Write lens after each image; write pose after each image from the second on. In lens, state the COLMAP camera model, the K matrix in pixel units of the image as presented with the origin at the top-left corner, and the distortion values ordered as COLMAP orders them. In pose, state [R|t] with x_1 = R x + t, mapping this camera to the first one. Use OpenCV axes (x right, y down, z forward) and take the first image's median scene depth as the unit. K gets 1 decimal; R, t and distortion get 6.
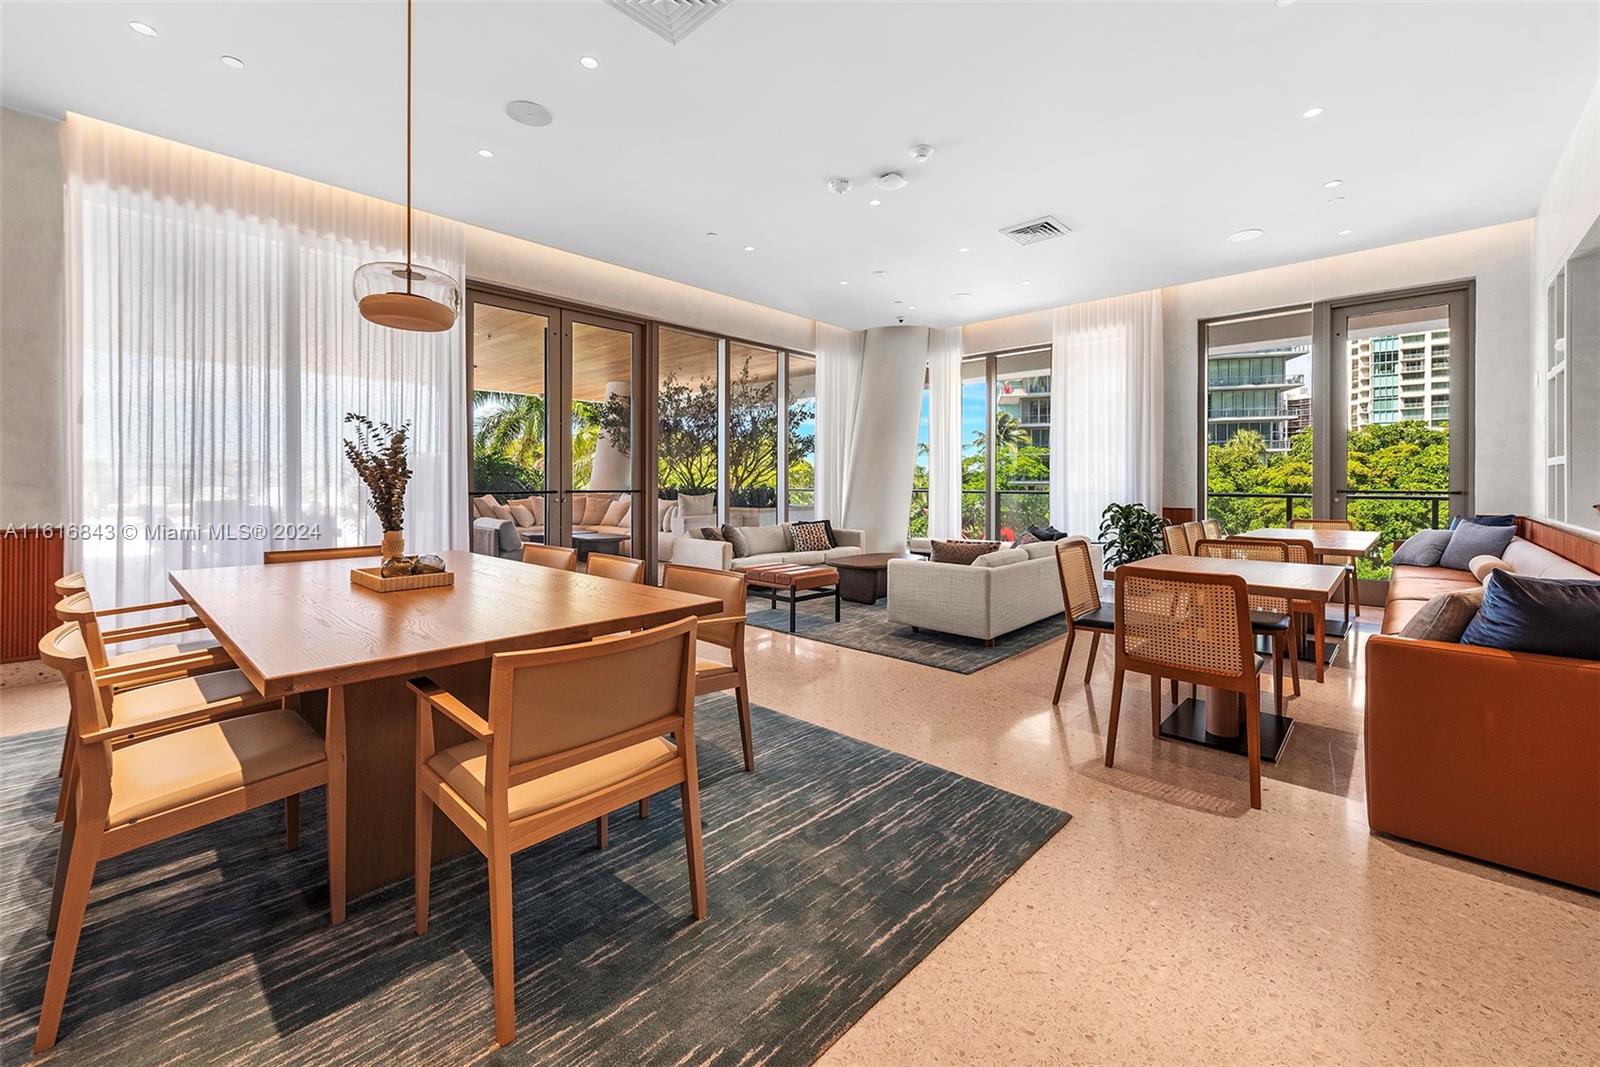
lens RADIAL K [[642.2, 0, 801.0], [0, 642.2, 483.7], [0, 0, 1]] dist [-0.000127, -0.000015]
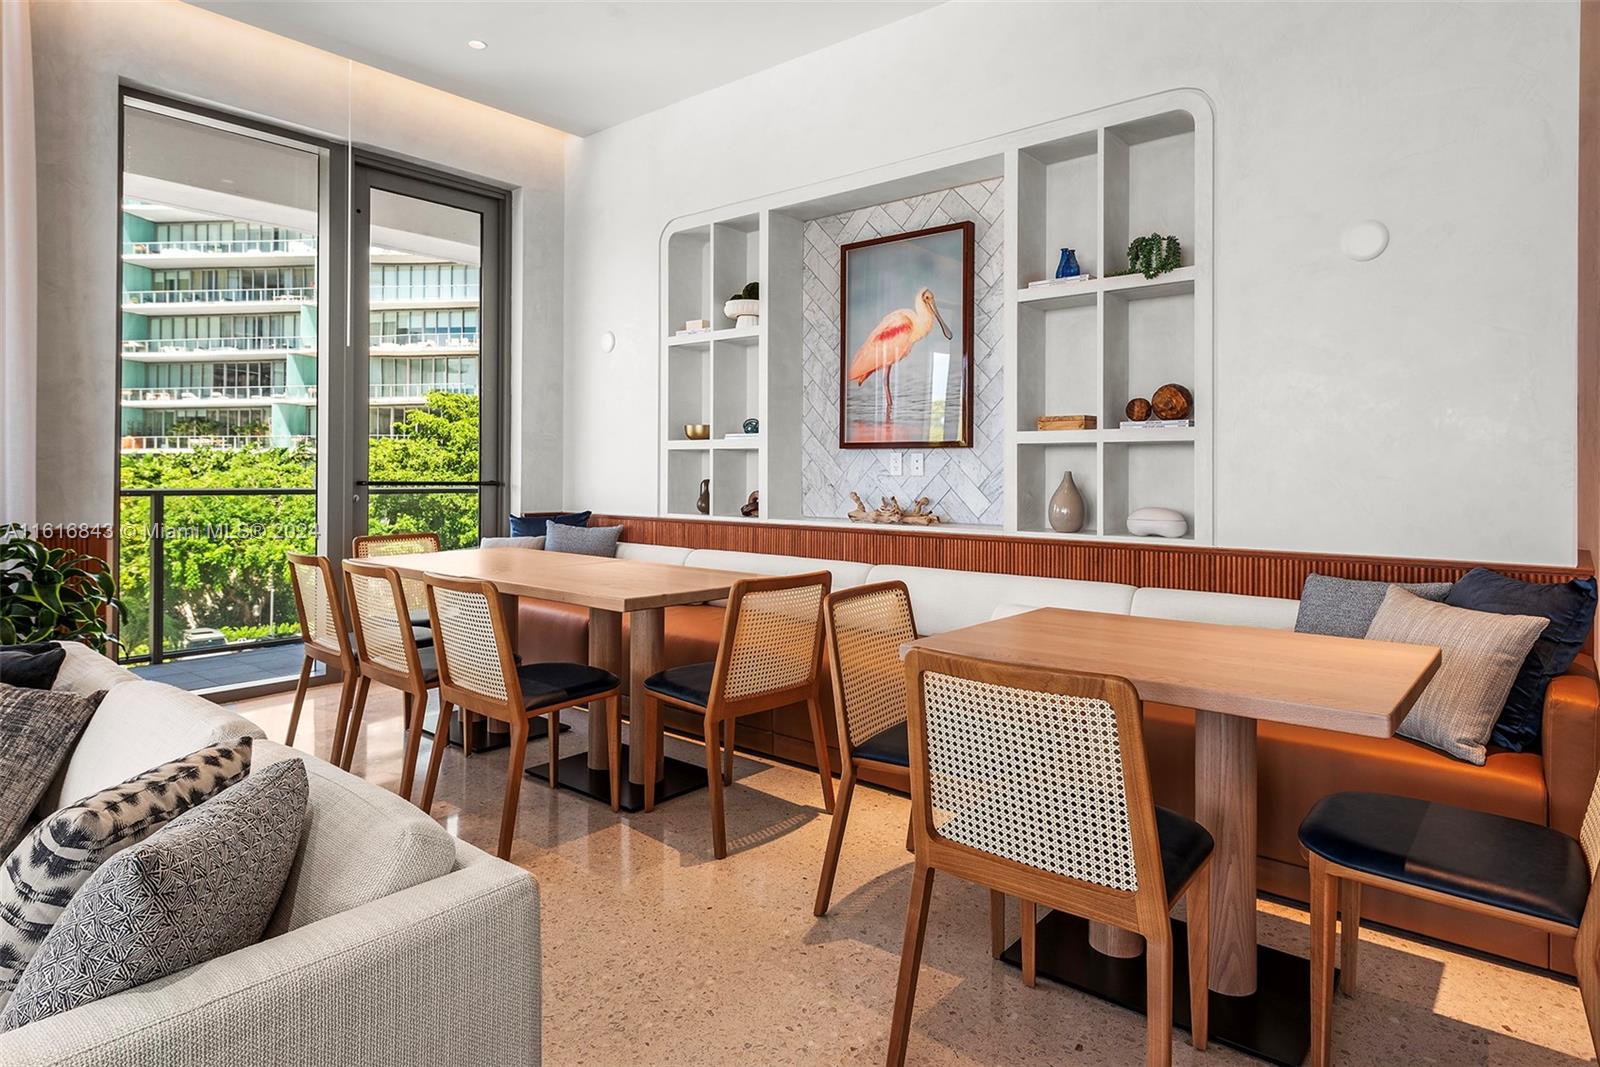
lens RADIAL K [[920.2, 0, 797.2], [0, 920.2, 483.6], [0, 0, 1]] dist [0.019092, -0.001862]
pose [[-0.057013, -0.015899, 0.998247, -0.009734], [-0.003242, 0.999871, 0.015740, -0.001139], [-0.998368, -0.002338, -0.057057, 0.357926]]
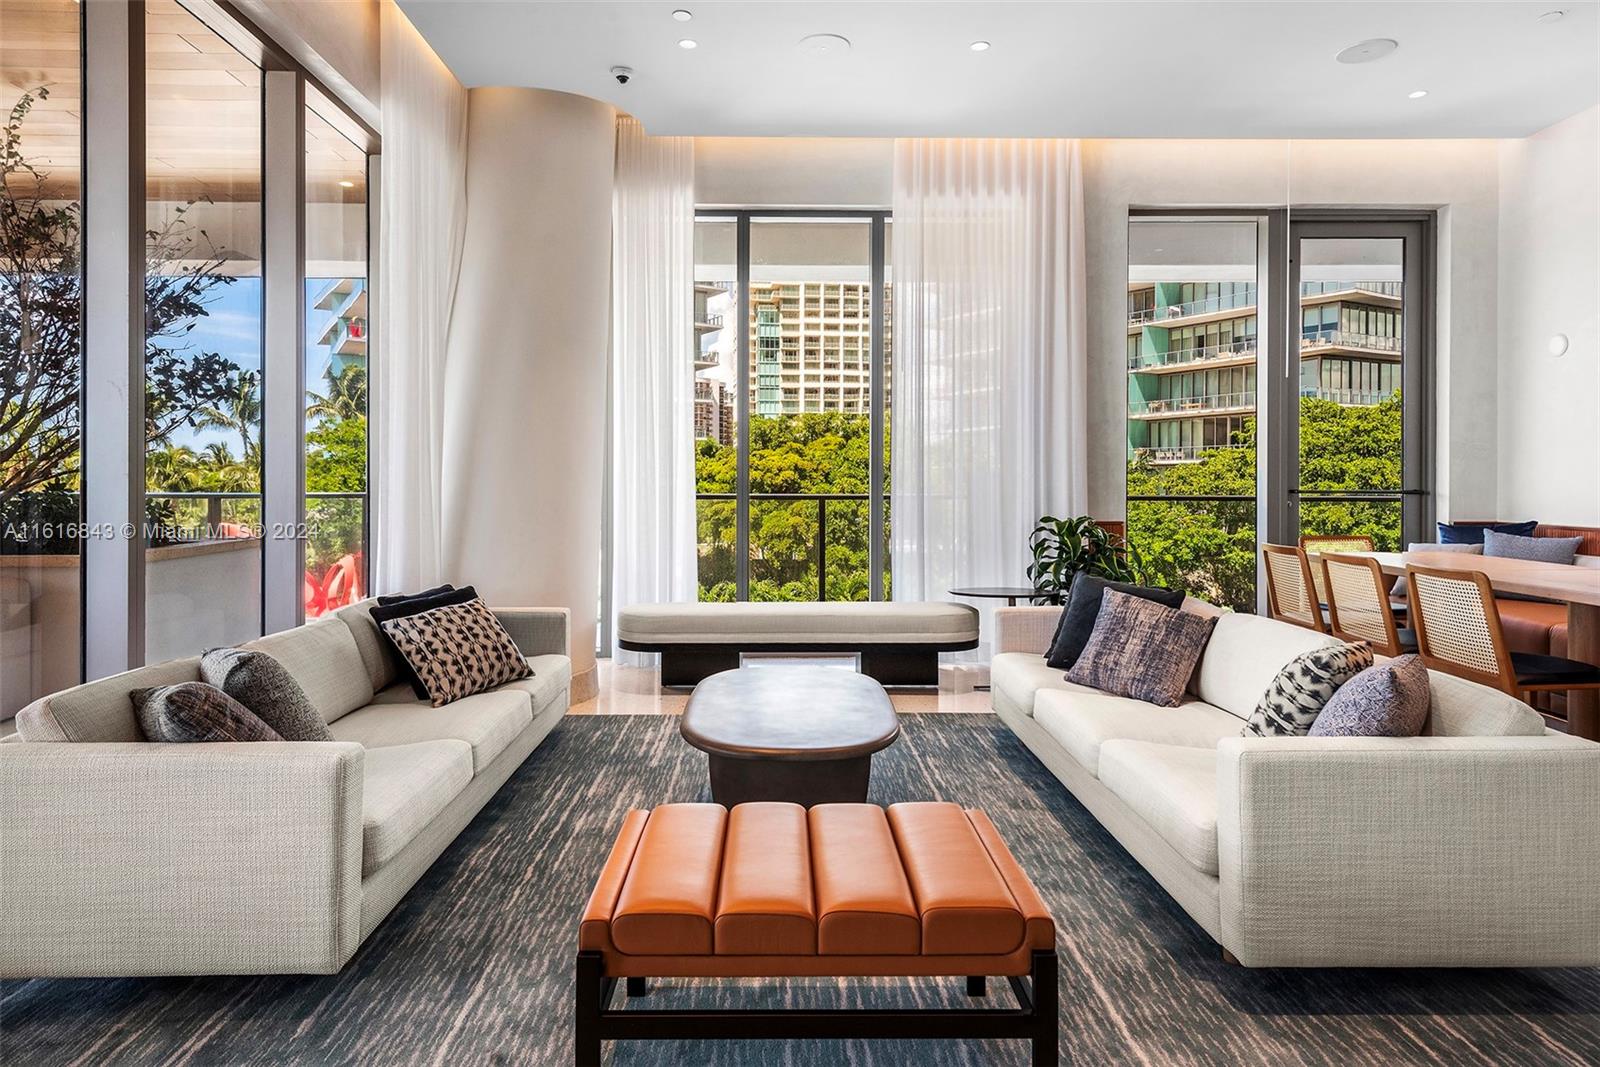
lens RADIAL K [[920.2, 0, 797.2], [0, 920.2, 483.6], [0, 0, 1]] dist [0.019092, -0.001862]
pose [[0.708495, -0.006653, 0.705685, -0.128303], [0.004026, 0.999977, 0.005385, -0.002091], [-0.705705, -0.000974, 0.708506, 0.368481]]
